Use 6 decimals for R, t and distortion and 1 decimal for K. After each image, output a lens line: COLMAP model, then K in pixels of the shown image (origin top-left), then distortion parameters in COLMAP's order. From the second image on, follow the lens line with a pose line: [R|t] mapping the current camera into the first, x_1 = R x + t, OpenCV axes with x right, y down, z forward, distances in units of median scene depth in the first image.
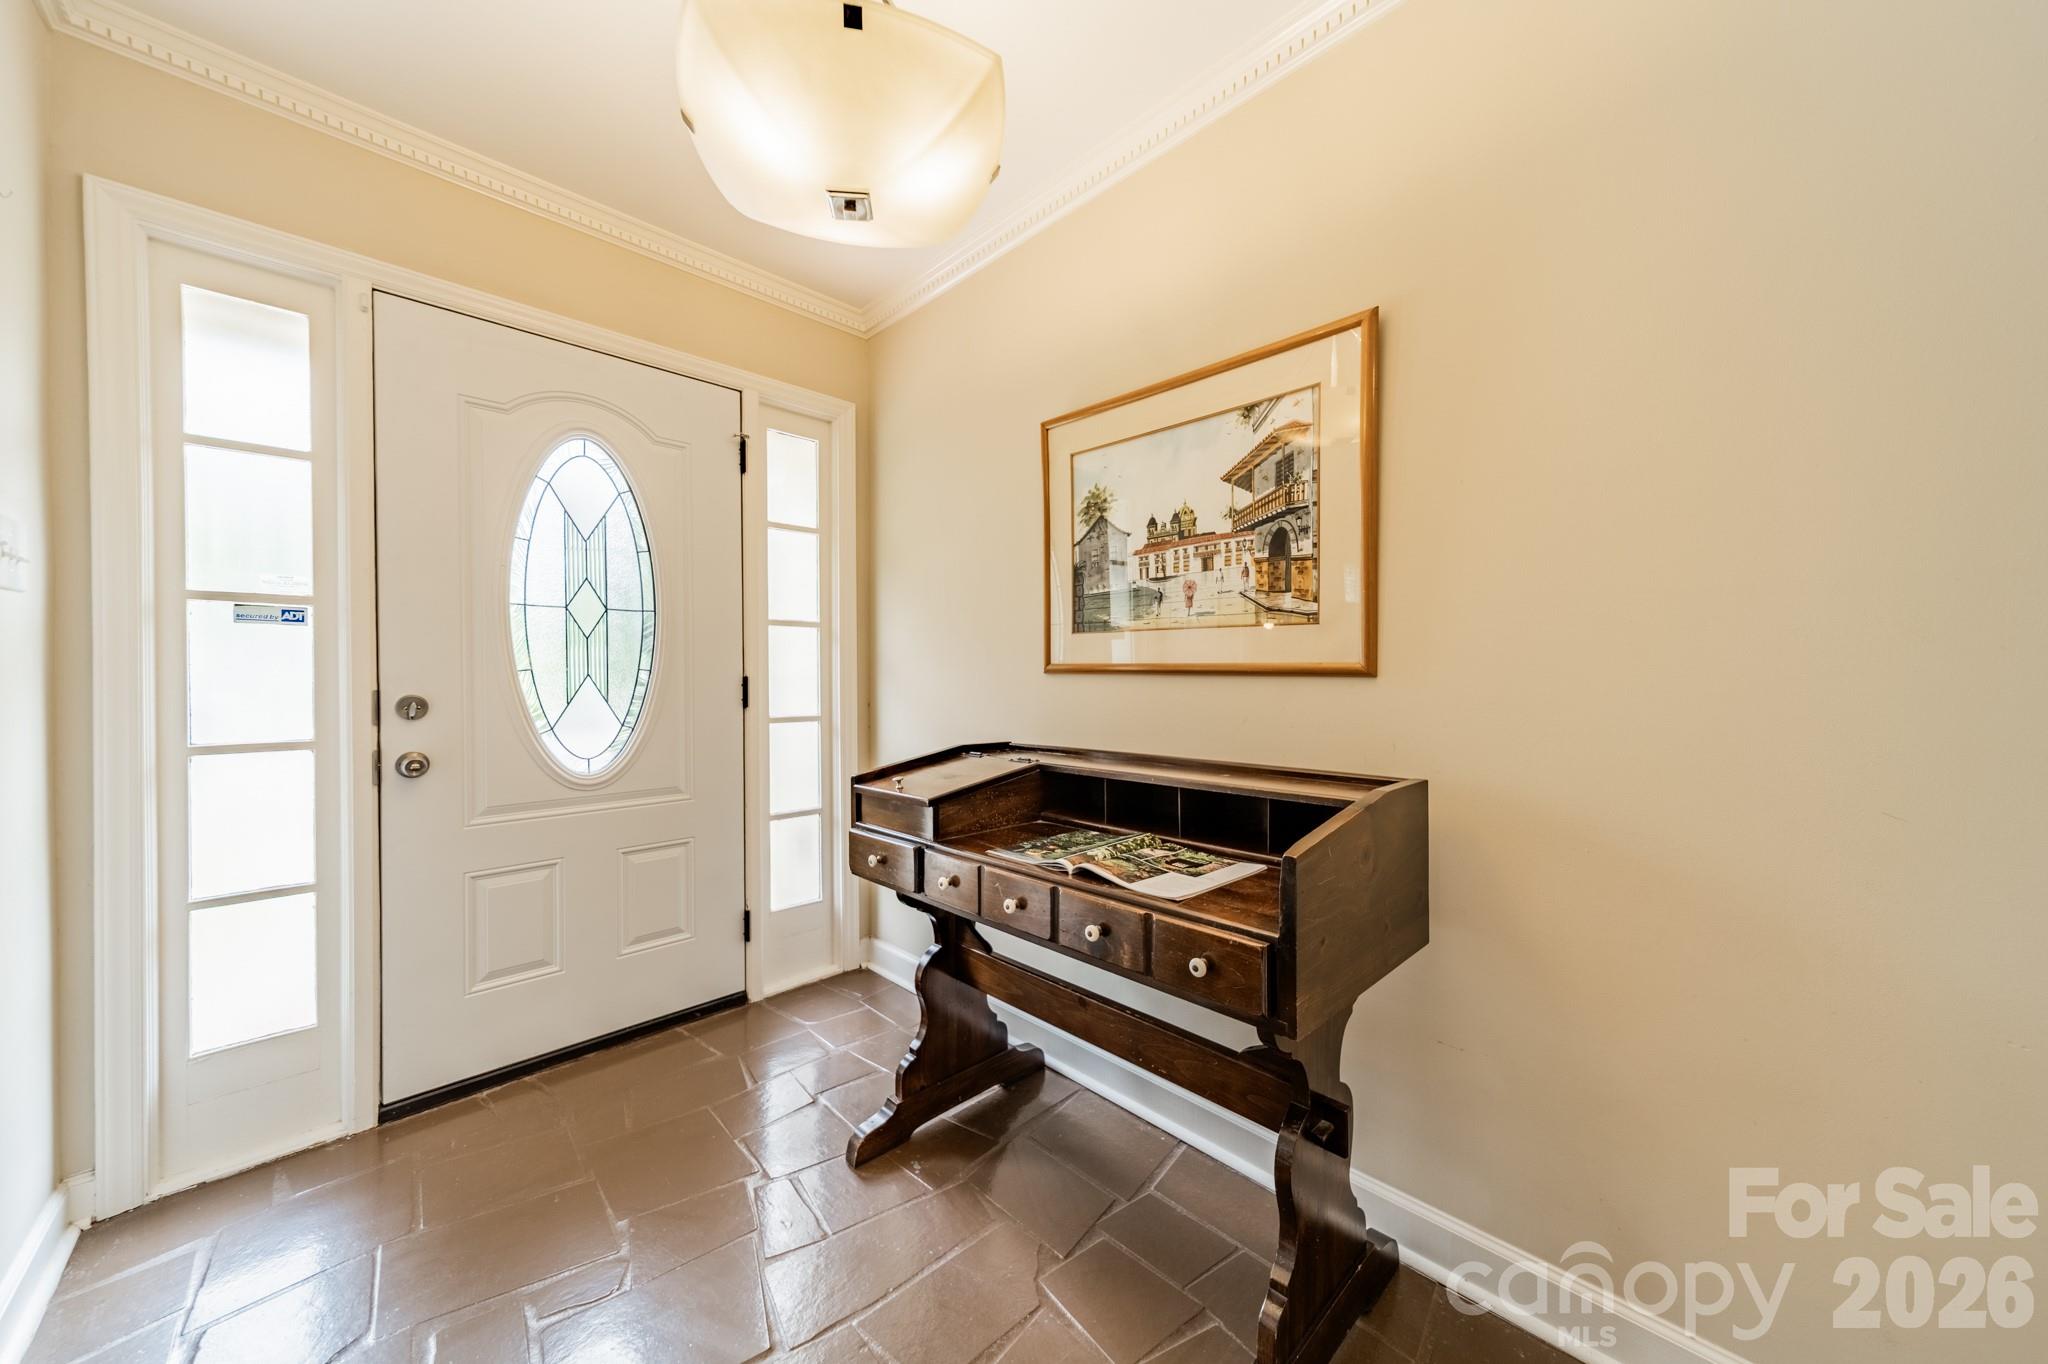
lens RADIAL K [[719.4, 0, 1018.9], [0, 719.4, 682.7], [0, 0, 1]] dist [0.005261, -0.000017]
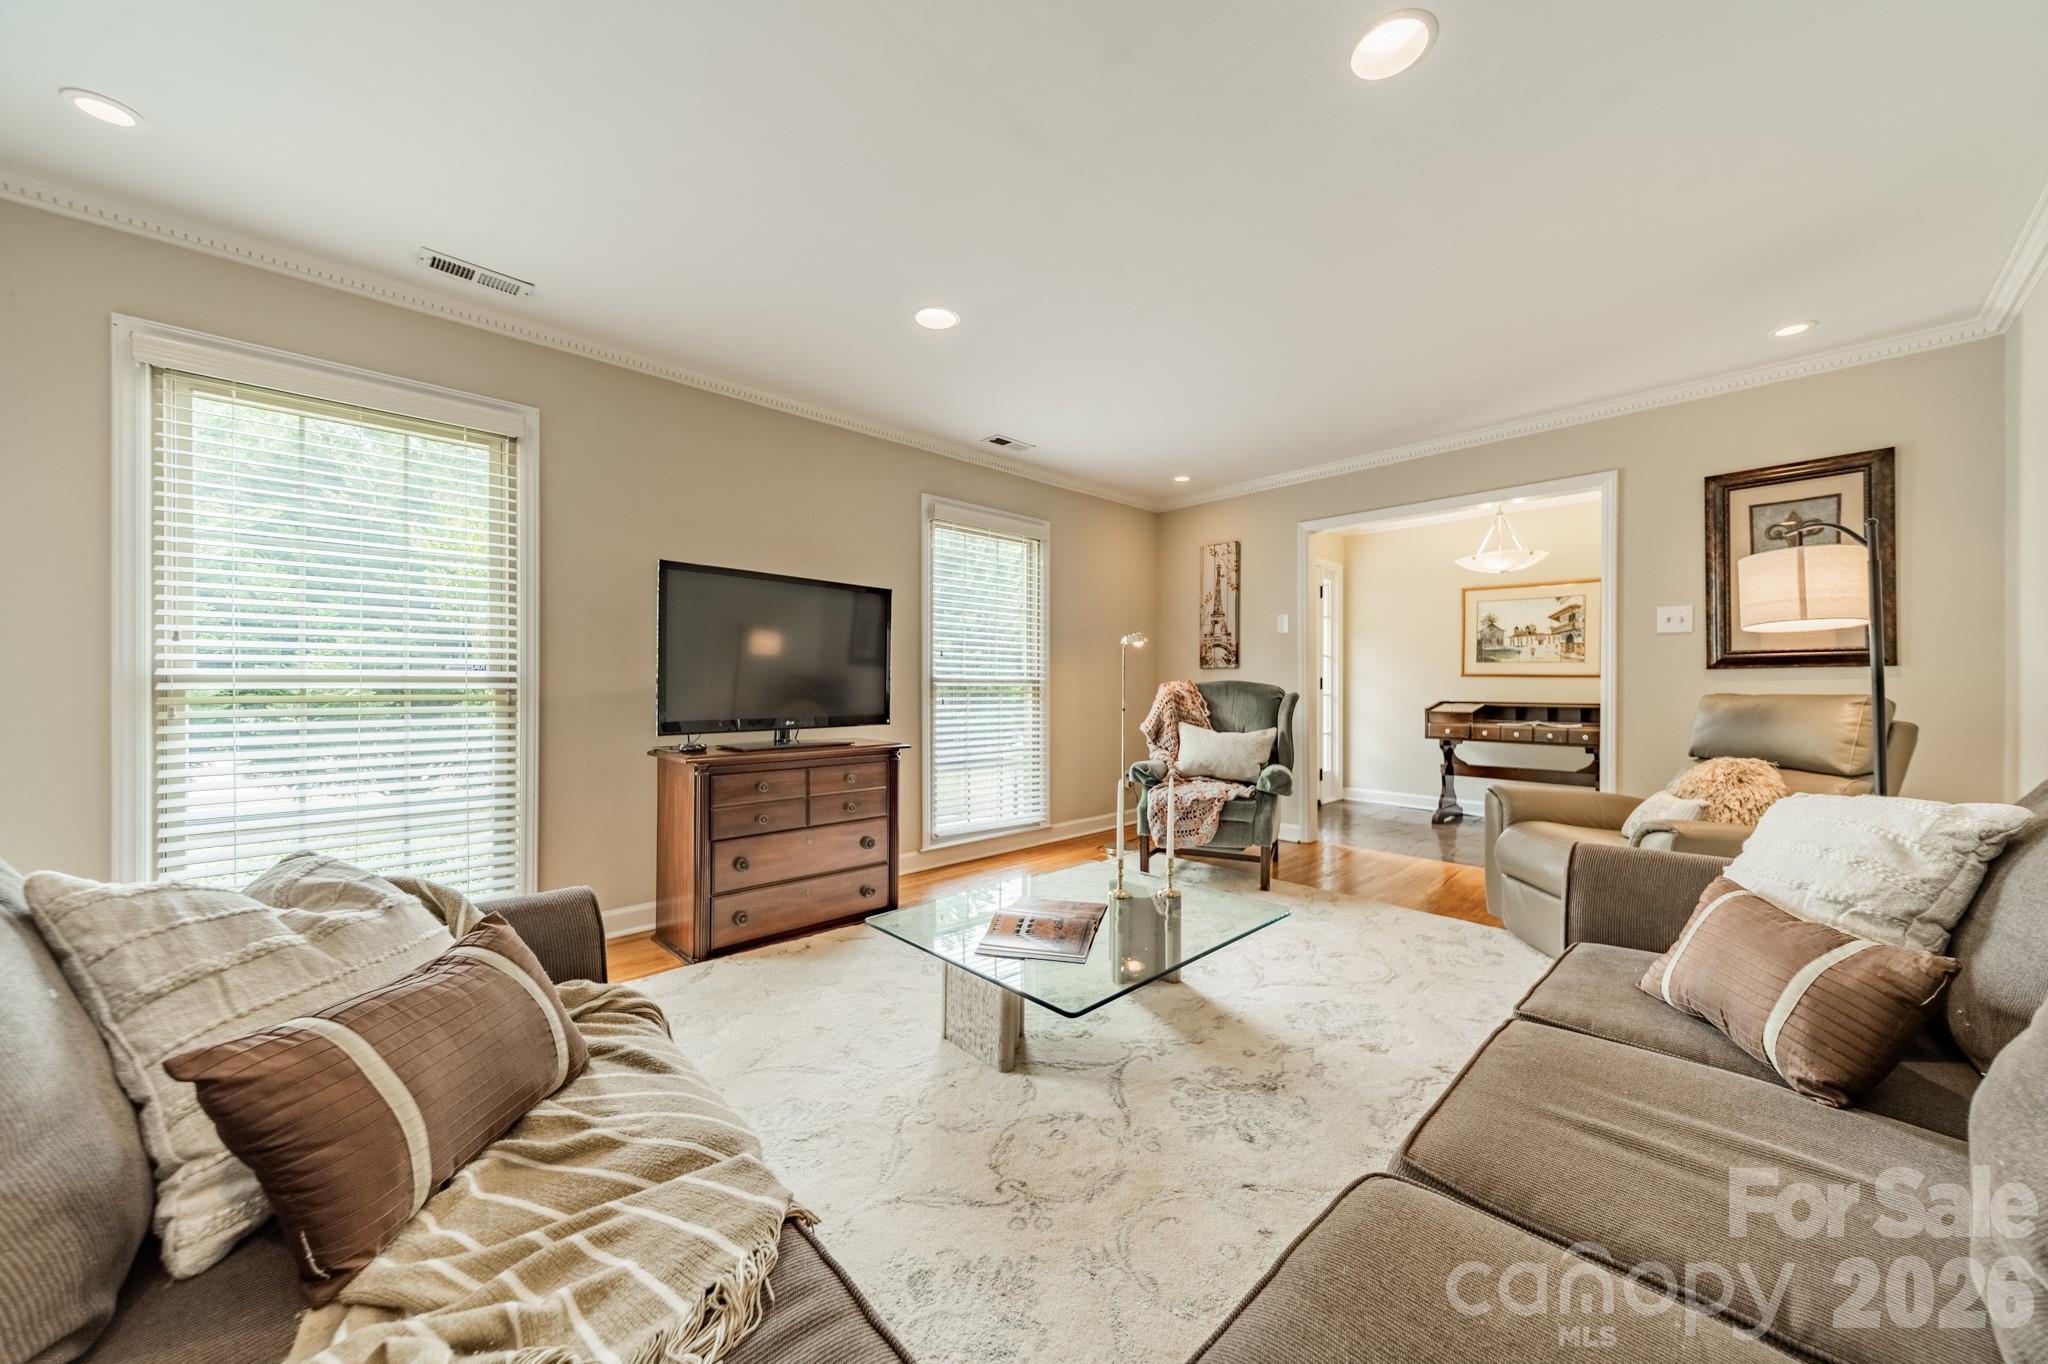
lens RADIAL K [[719.4, 0, 1014.4], [0, 719.4, 689.2], [0, 0, 1]] dist [0.005261, -0.000017]
pose [[0.999968, 0.004371, -0.006710, -2.063987], [-0.004376, 0.999990, -0.000671, 0.056838], [0.006707, 0.000701, 0.999977, -2.242433]]
